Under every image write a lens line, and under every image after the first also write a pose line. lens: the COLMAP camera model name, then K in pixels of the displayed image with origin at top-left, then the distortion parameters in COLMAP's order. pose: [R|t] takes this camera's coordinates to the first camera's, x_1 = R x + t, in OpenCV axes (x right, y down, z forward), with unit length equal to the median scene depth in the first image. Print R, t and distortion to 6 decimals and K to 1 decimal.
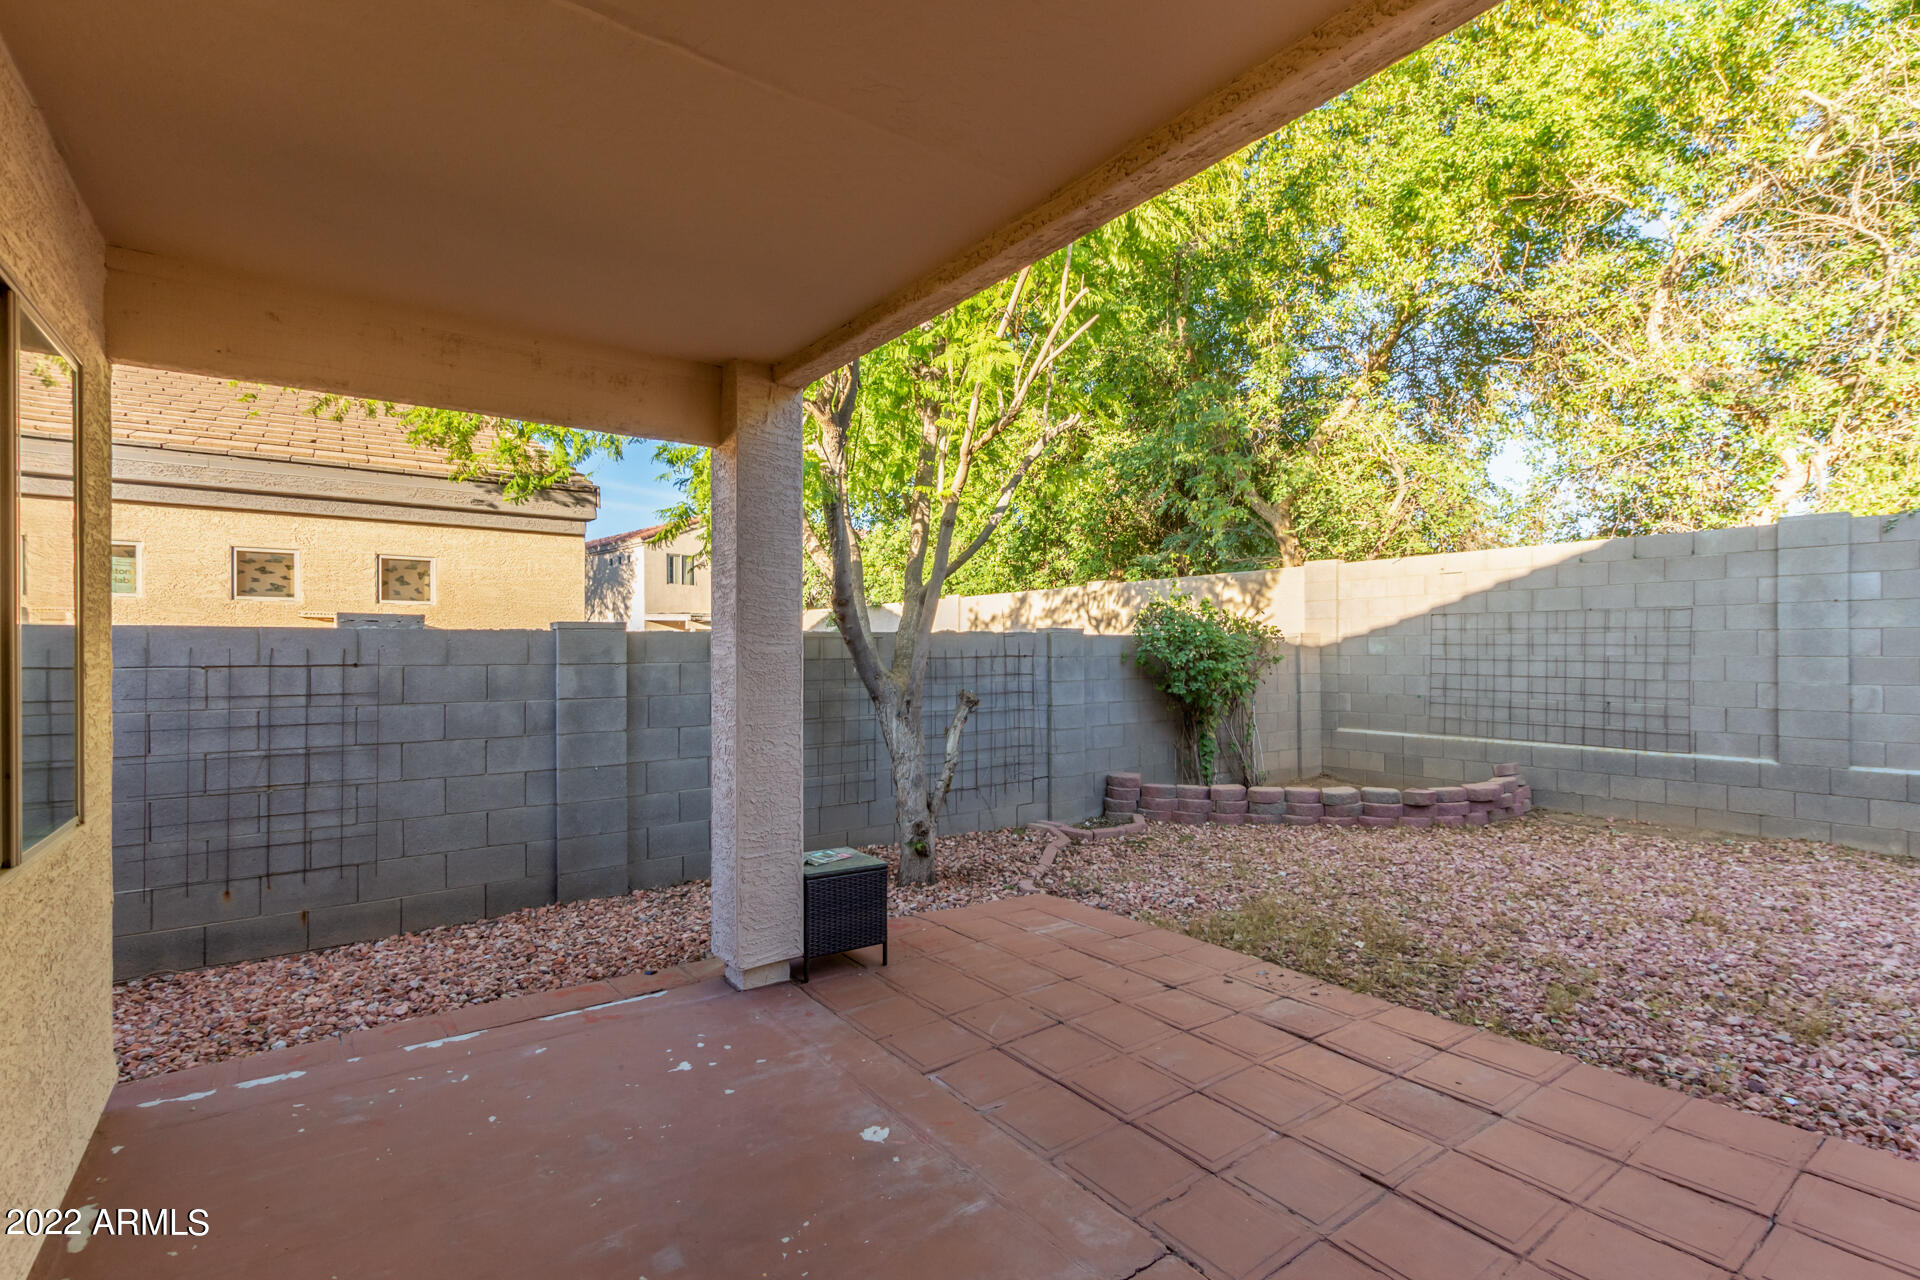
lens RADIAL K [[878.9, 0, 959.9], [0, 878.9, 647.9], [0, 0, 1]] dist [0.007834, -0.001879]
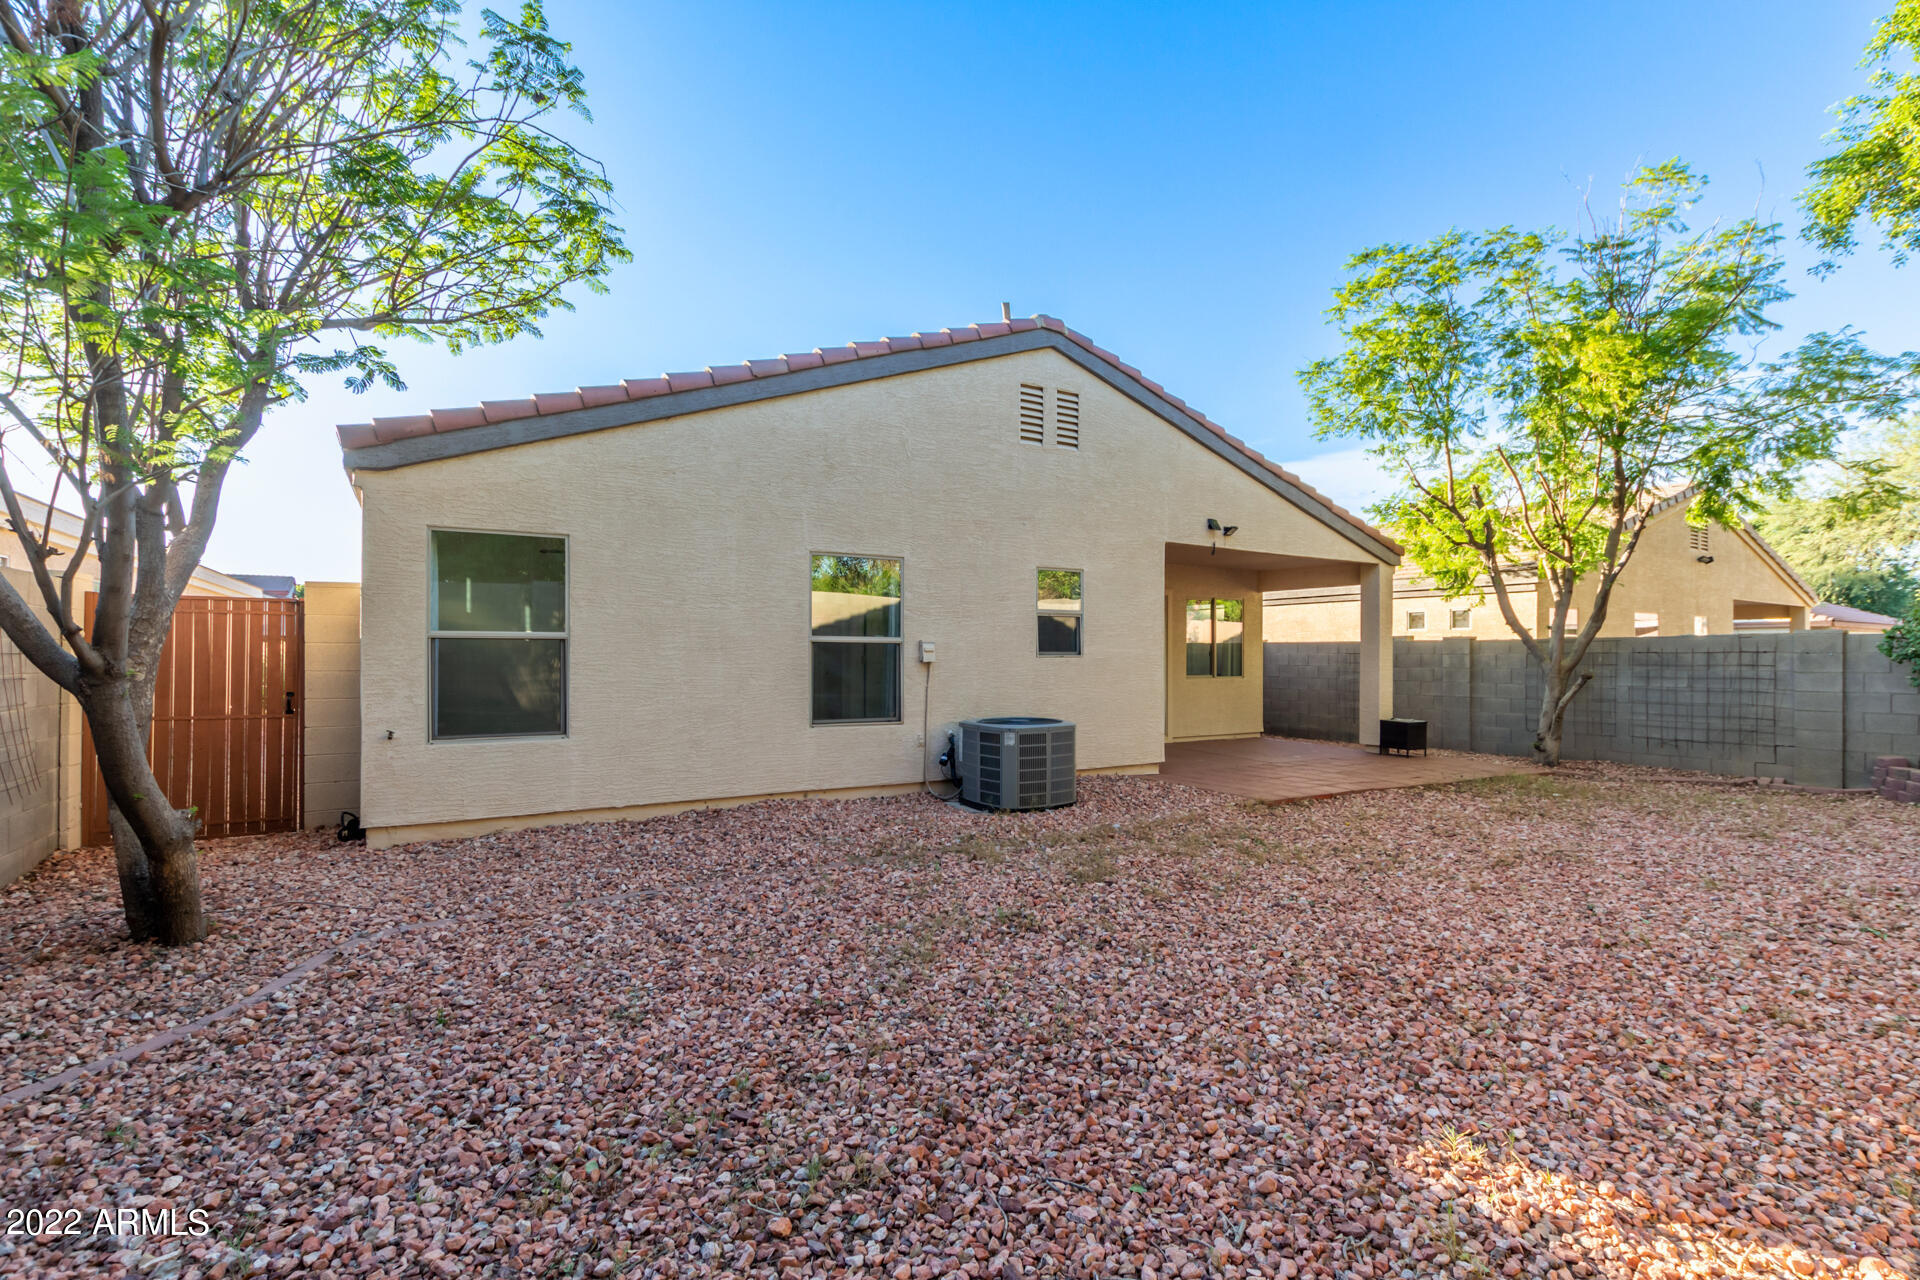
lens RADIAL K [[878.9, 0, 963.1], [0, 878.9, 647.1], [0, 0, 1]] dist [0.007834, -0.001879]
pose [[-0.063705, -0.010550, -0.997913, 2.014593], [-0.002381, 0.999943, -0.010419, 0.025028], [0.997966, 0.001713, -0.063727, -0.184345]]
